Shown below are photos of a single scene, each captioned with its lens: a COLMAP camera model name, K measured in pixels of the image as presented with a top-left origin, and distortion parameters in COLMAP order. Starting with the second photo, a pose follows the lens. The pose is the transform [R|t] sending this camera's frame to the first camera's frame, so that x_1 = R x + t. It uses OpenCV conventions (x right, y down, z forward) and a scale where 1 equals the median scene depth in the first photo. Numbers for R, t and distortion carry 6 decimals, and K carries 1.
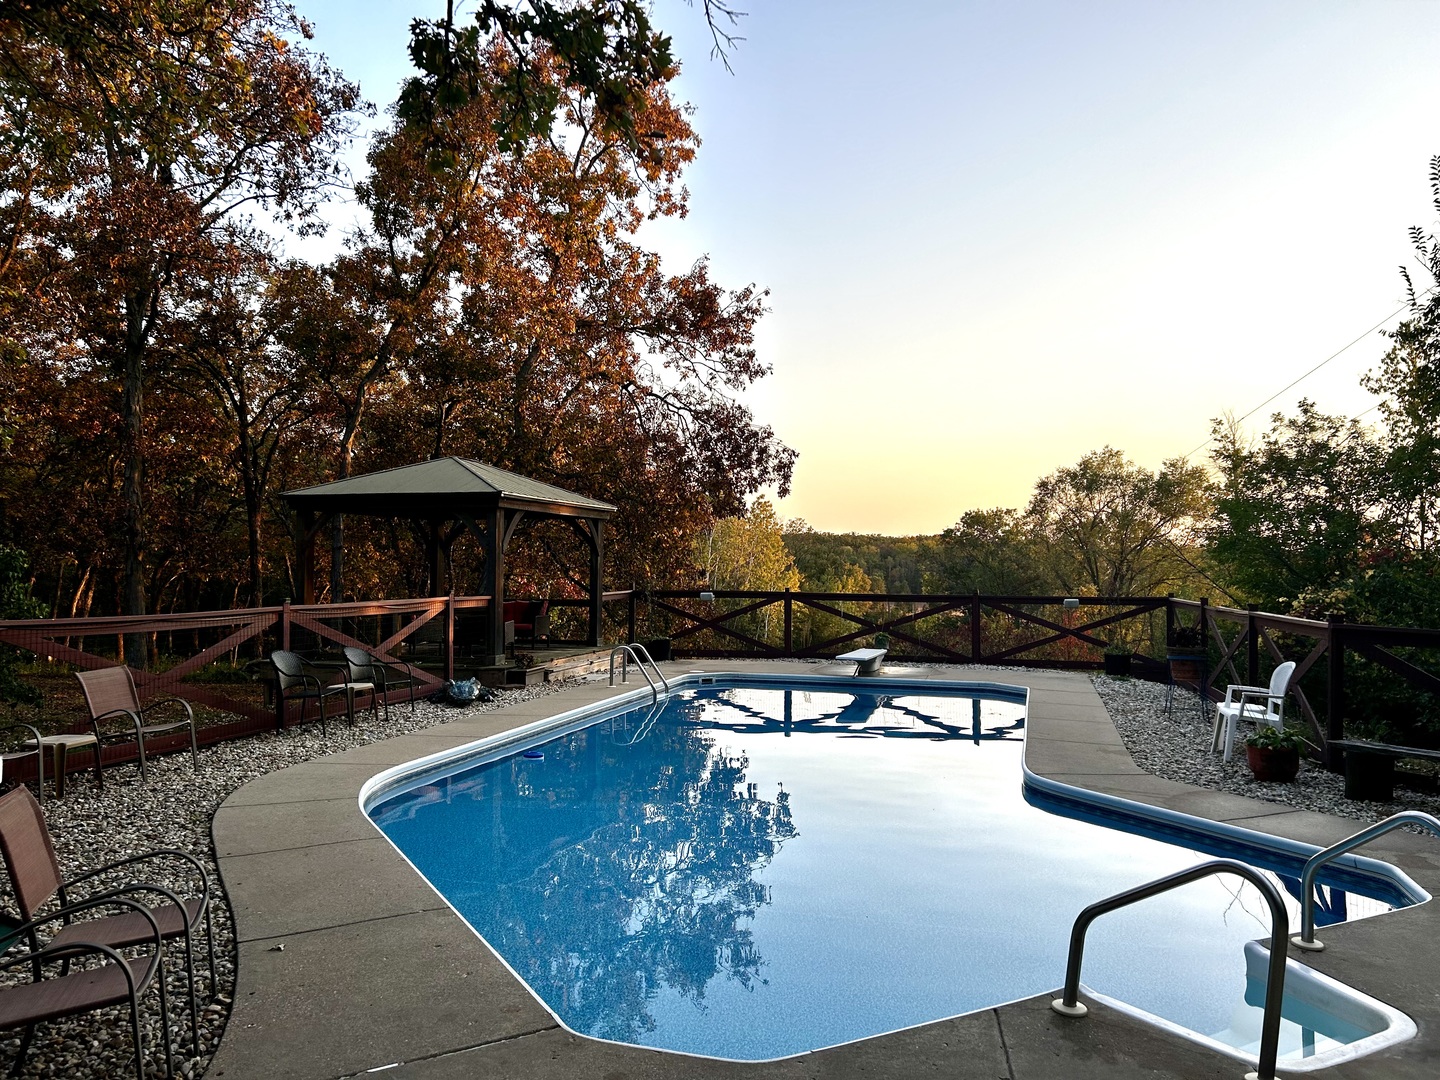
lens RADIAL K [[1060.9, 0, 708.9], [0, 1060.9, 541.3], [0, 0, 1]] dist [0.035487, -0.038765]
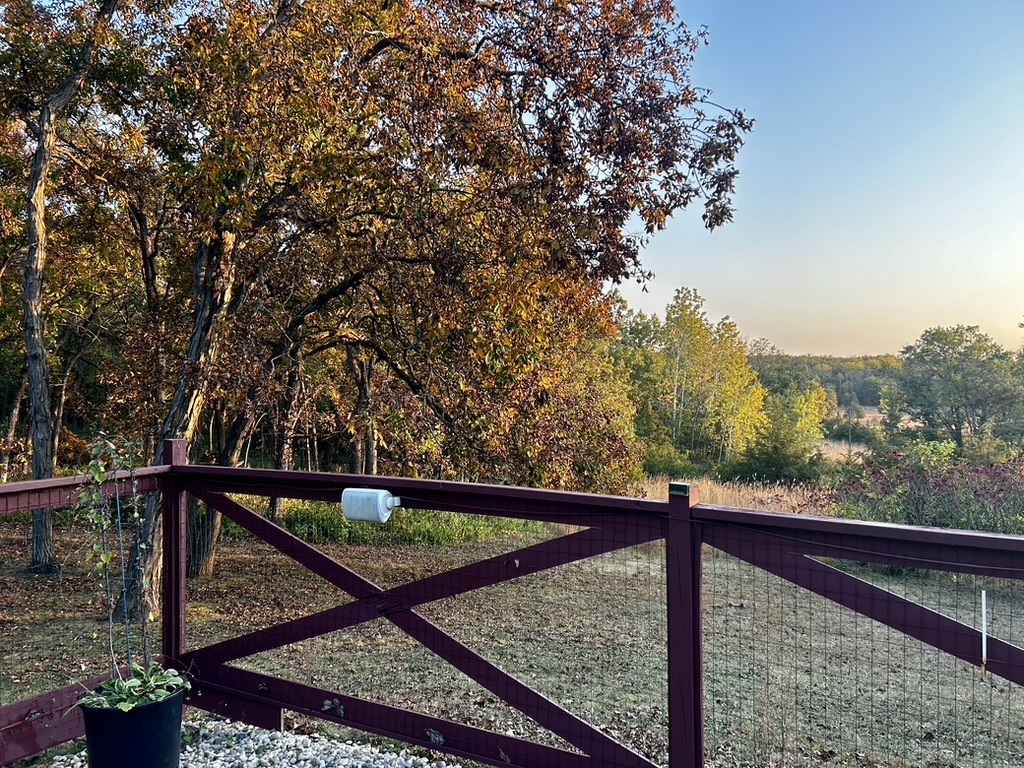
lens RADIAL K [[754.4, 0, 503.3], [0, 754.4, 386.2], [0, 0, 1]] dist [0.035487, -0.038765]
pose [[0.969698, -0.005755, -0.244240, 0.016485], [0.012748, 0.999553, 0.027058, 0.004221], [0.243975, -0.029352, 0.969337, 0.181227]]
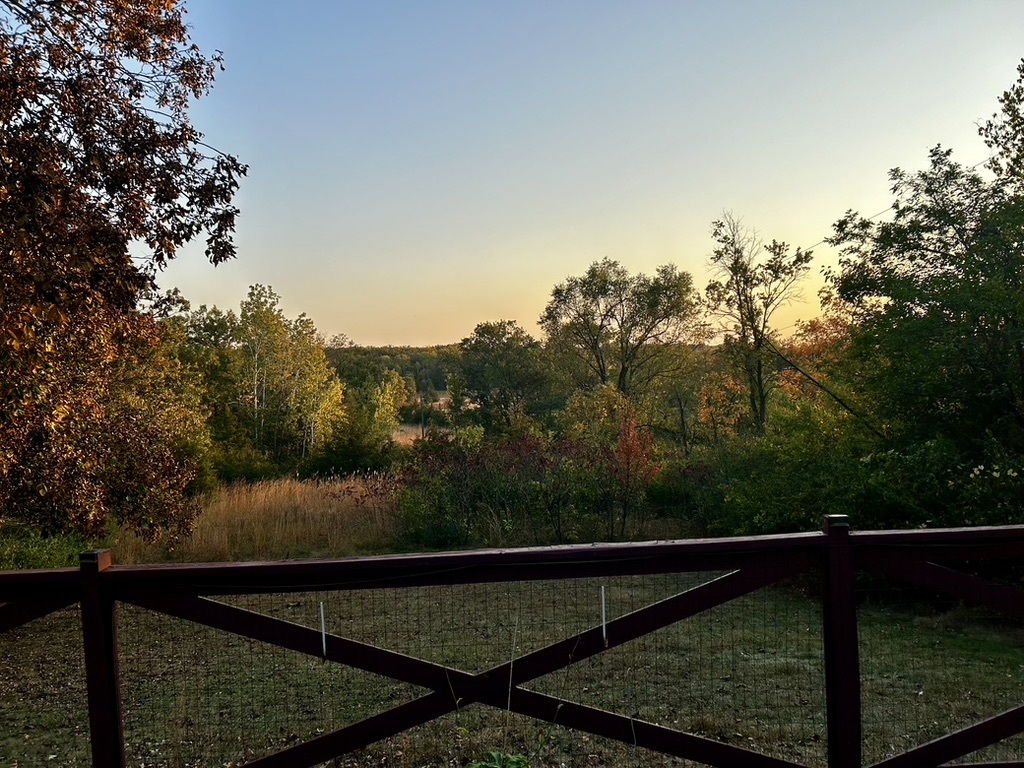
lens RADIAL K [[754.4, 0, 511.6], [0, 754.4, 386.8], [0, 0, 1]] dist [0.035487, -0.038765]
pose [[0.955909, -0.059858, 0.287499, 0.025437], [0.046328, 0.997485, 0.053641, 0.000322], [-0.289987, -0.037957, 0.956278, 0.173610]]
